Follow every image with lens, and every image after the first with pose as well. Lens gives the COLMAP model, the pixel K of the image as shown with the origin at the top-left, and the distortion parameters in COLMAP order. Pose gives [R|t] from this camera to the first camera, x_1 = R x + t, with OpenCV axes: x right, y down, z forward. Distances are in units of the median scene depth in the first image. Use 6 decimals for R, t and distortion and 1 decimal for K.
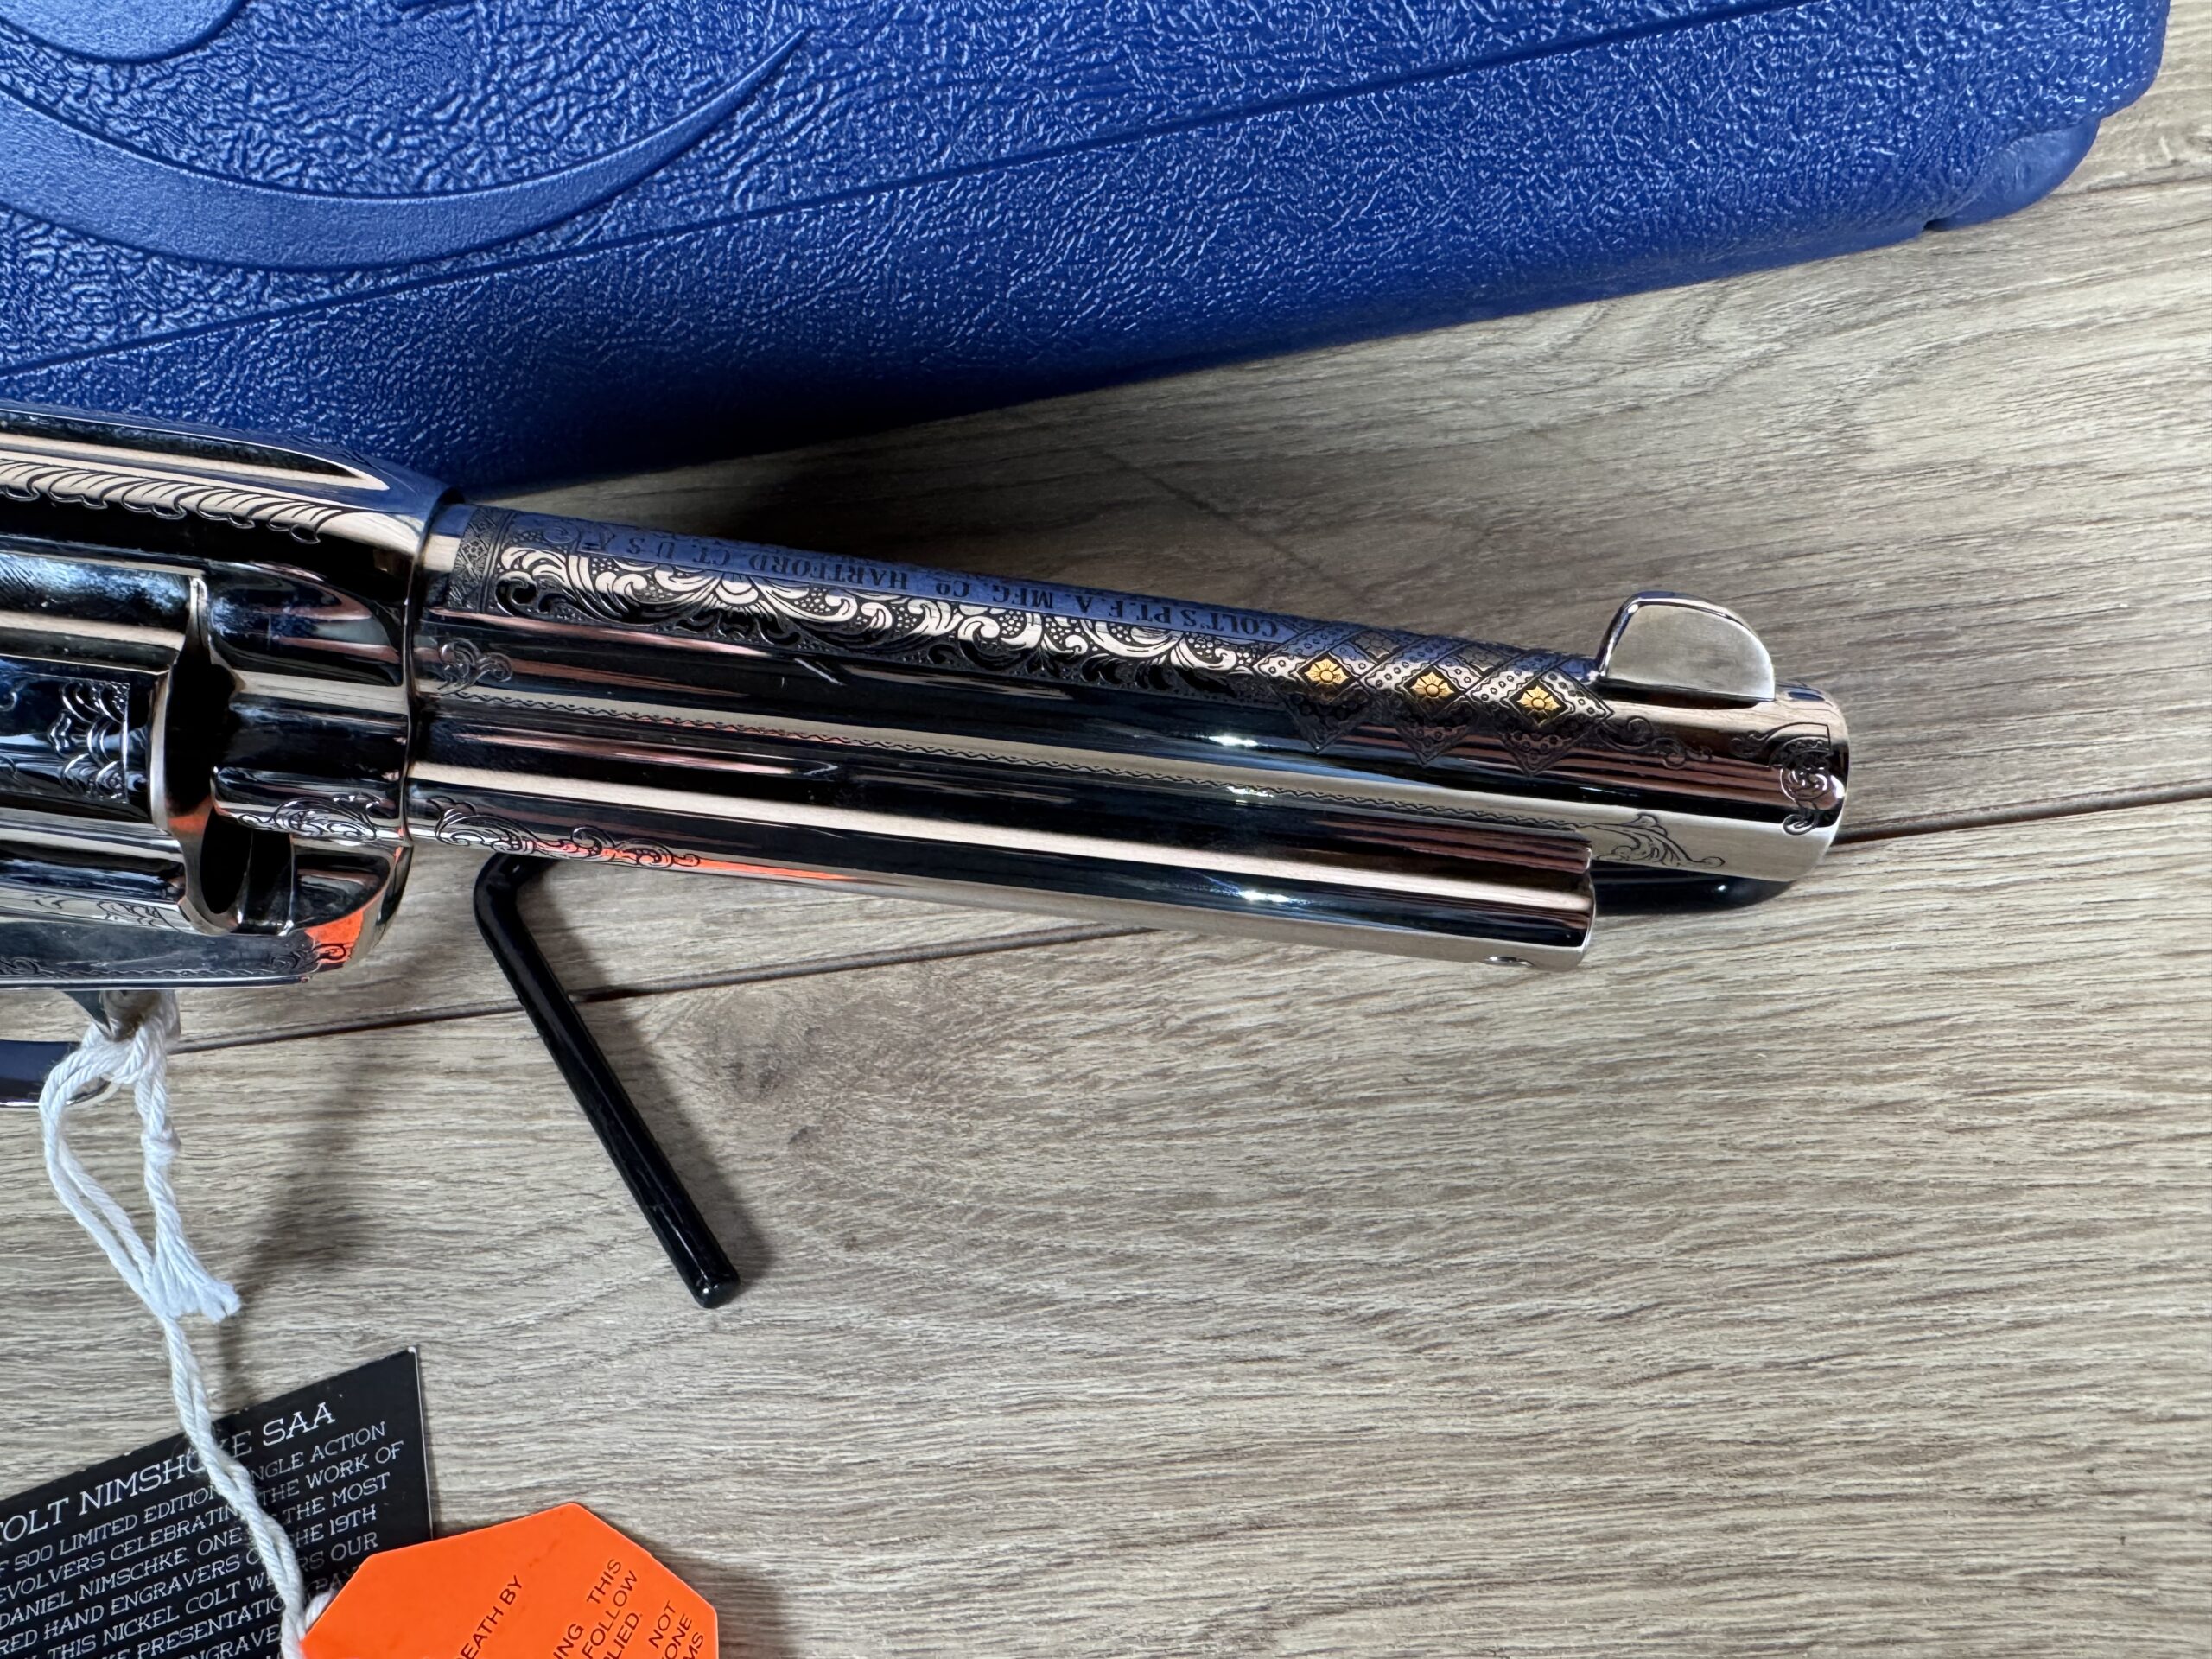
lens RADIAL K [[1764.9, 0, 980.7], [0, 1764.9, 824.3], [0, 0, 1]] dist [-0.004285, 0.004395]
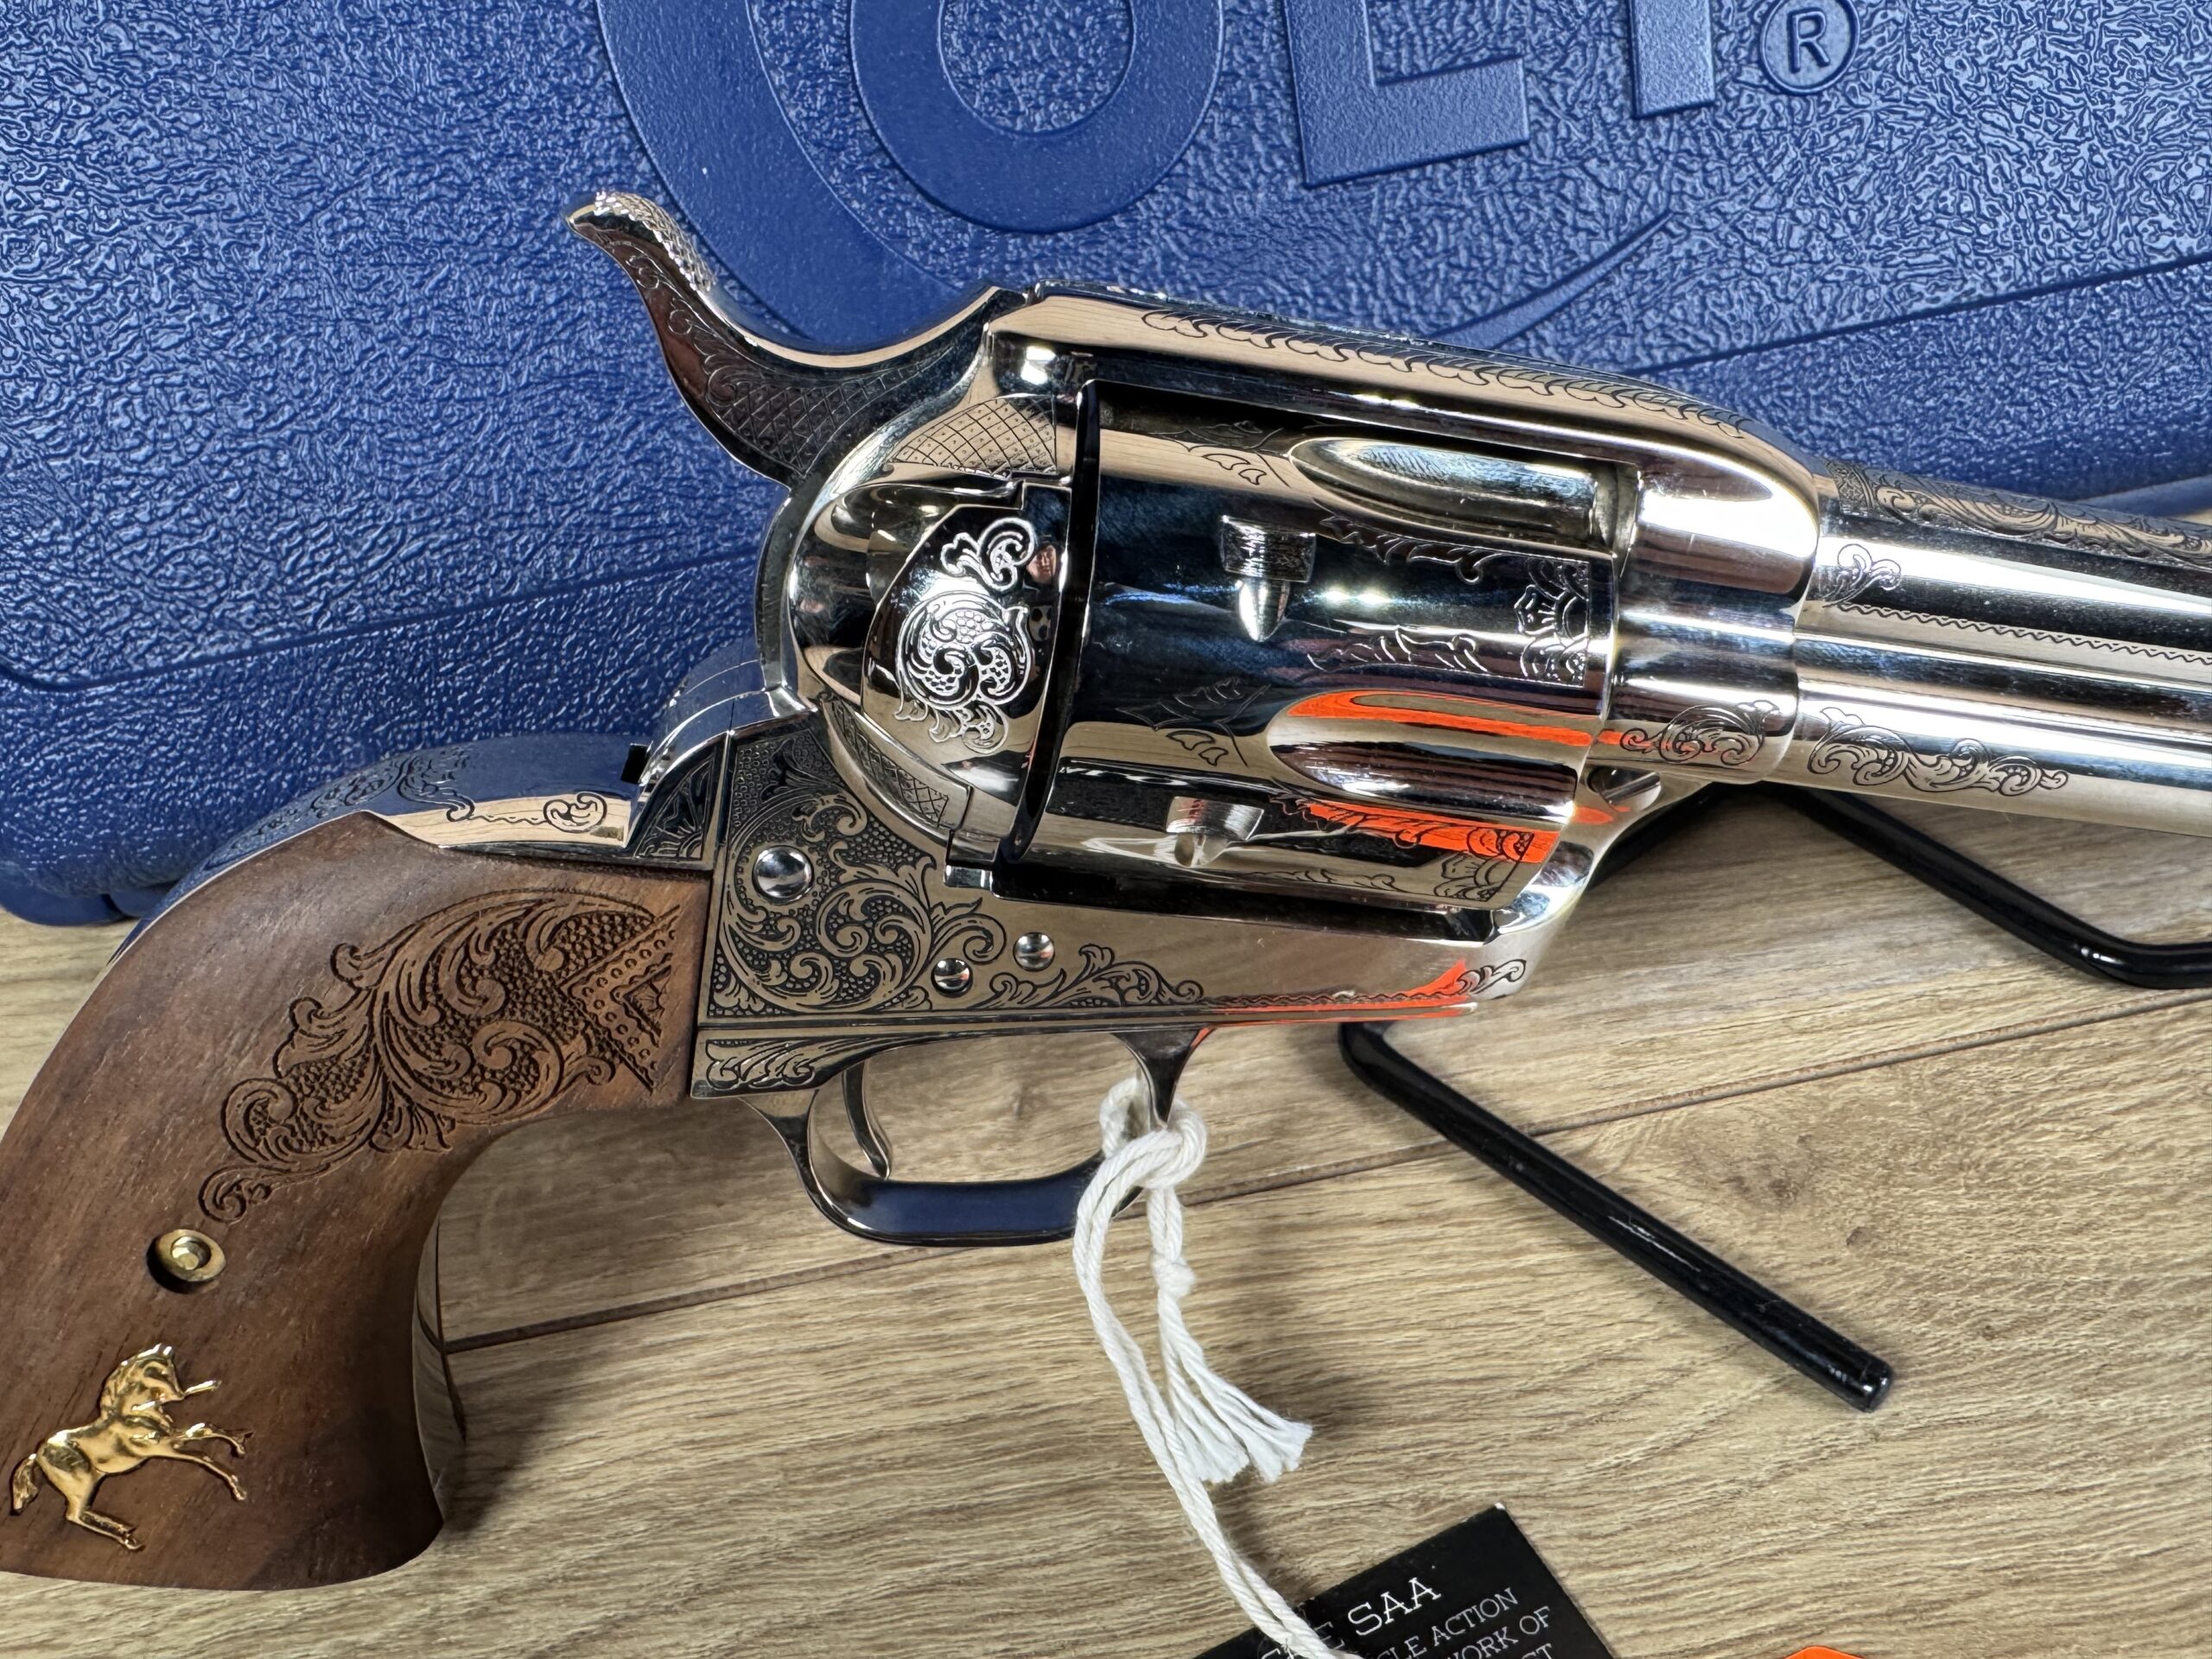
lens RADIAL K [[1764.9, 0, 985.5], [0, 1764.9, 828.1], [0, 0, 1]] dist [-0.004285, 0.004395]
pose [[0.991420, -0.008737, 0.130426, -0.727317], [0.050979, 0.944604, -0.324229, 0.273712], [-0.120368, 0.328096, 0.936944, 0.149192]]
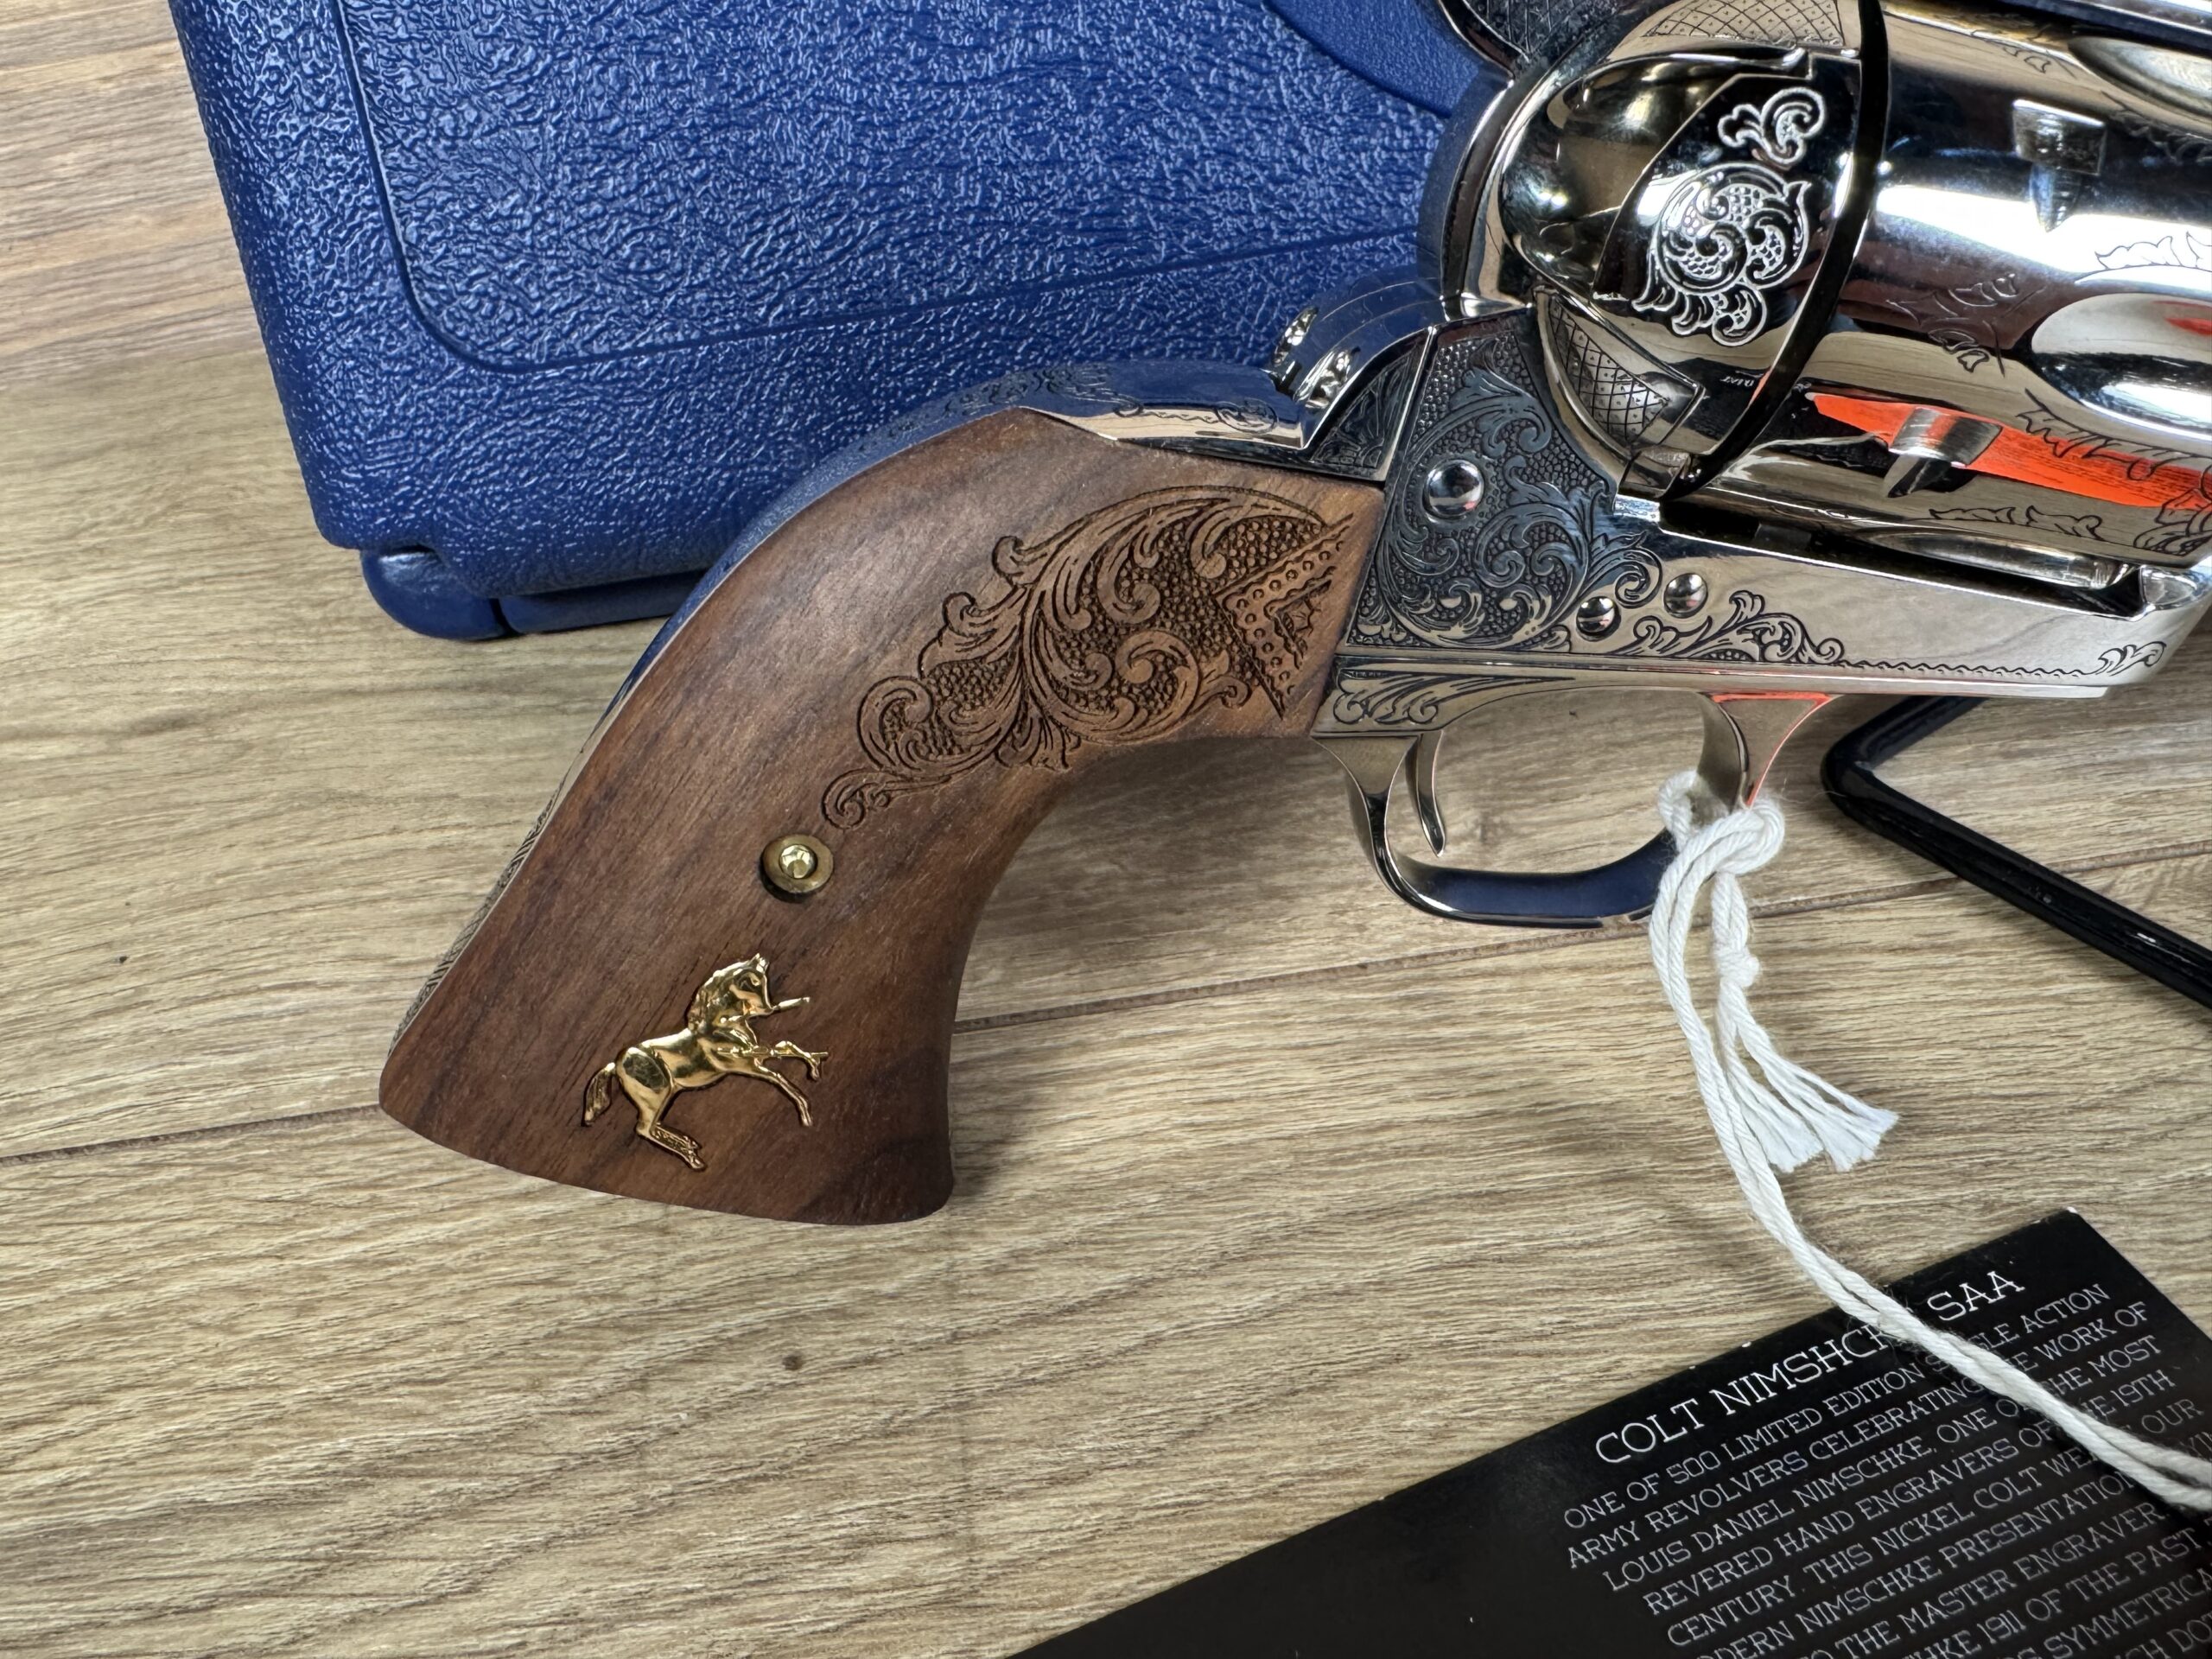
lens RADIAL K [[1764.9, 0, 986.8], [0, 1764.9, 829.0], [0, 0, 1]] dist [-0.004285, 0.004395]
pose [[0.993777, 0.037318, 0.104955, -0.994454], [-0.006515, 0.960073, -0.279675, 0.390287], [-0.111201, 0.277250, 0.954341, 0.240888]]
